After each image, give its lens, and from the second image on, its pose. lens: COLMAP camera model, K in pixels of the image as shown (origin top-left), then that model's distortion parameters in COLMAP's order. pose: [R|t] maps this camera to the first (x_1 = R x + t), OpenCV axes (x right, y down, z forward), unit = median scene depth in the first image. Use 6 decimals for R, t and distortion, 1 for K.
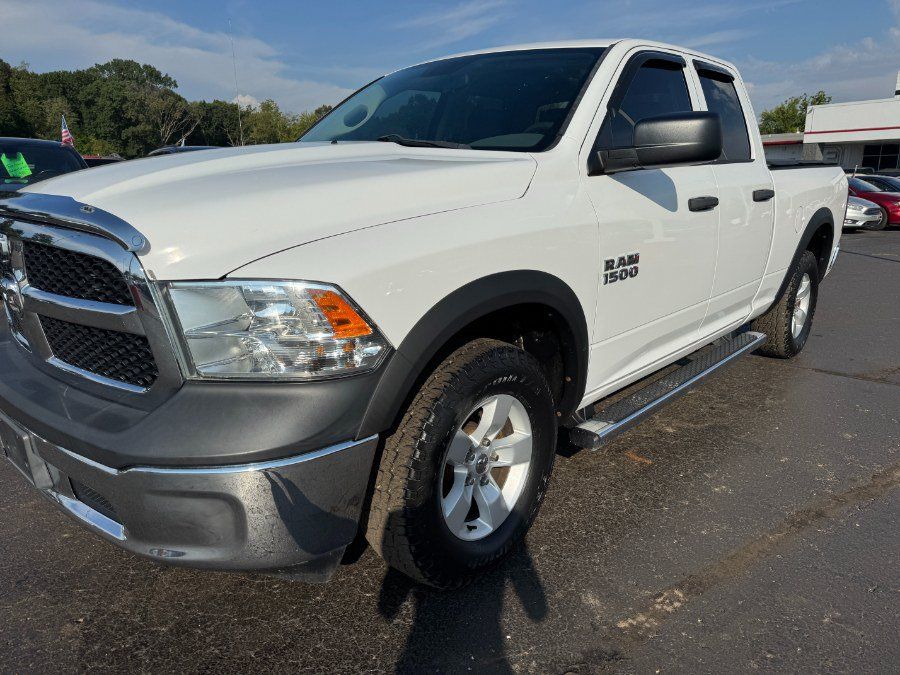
lens RADIAL K [[648.7, 0, 450.0], [0, 648.7, 337.5], [0, 0, 1]] dist [0.001980, -0.002334]
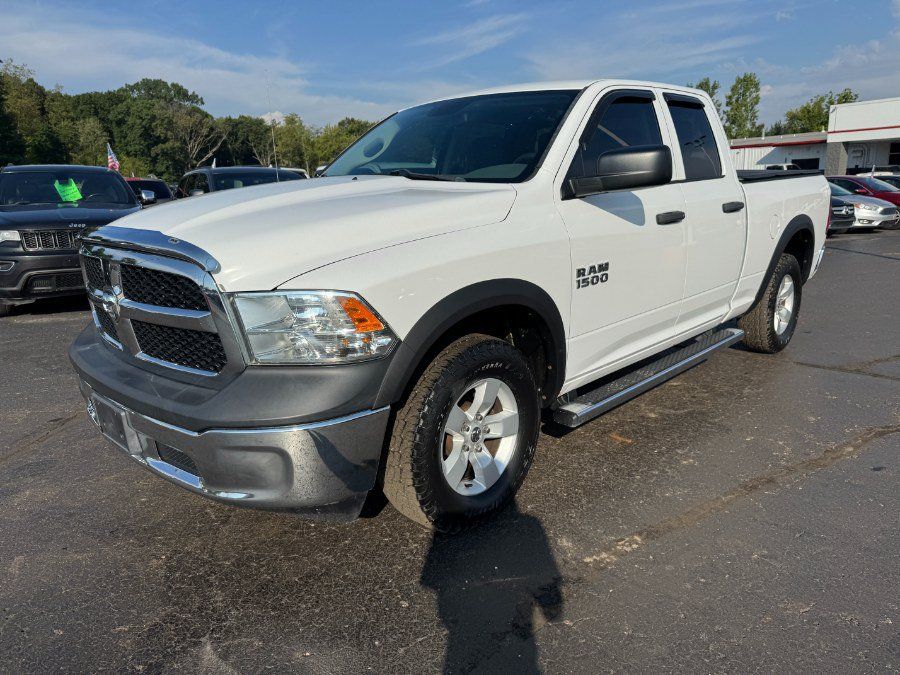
lens RADIAL K [[648.7, 0, 450.0], [0, 648.7, 337.5], [0, 0, 1]] dist [0.001980, -0.002334]
pose [[0.999102, -0.016579, -0.038990, 0.045414], [0.016121, 0.999797, -0.012050, 0.020175], [0.039181, 0.011411, 0.999167, -0.219046]]
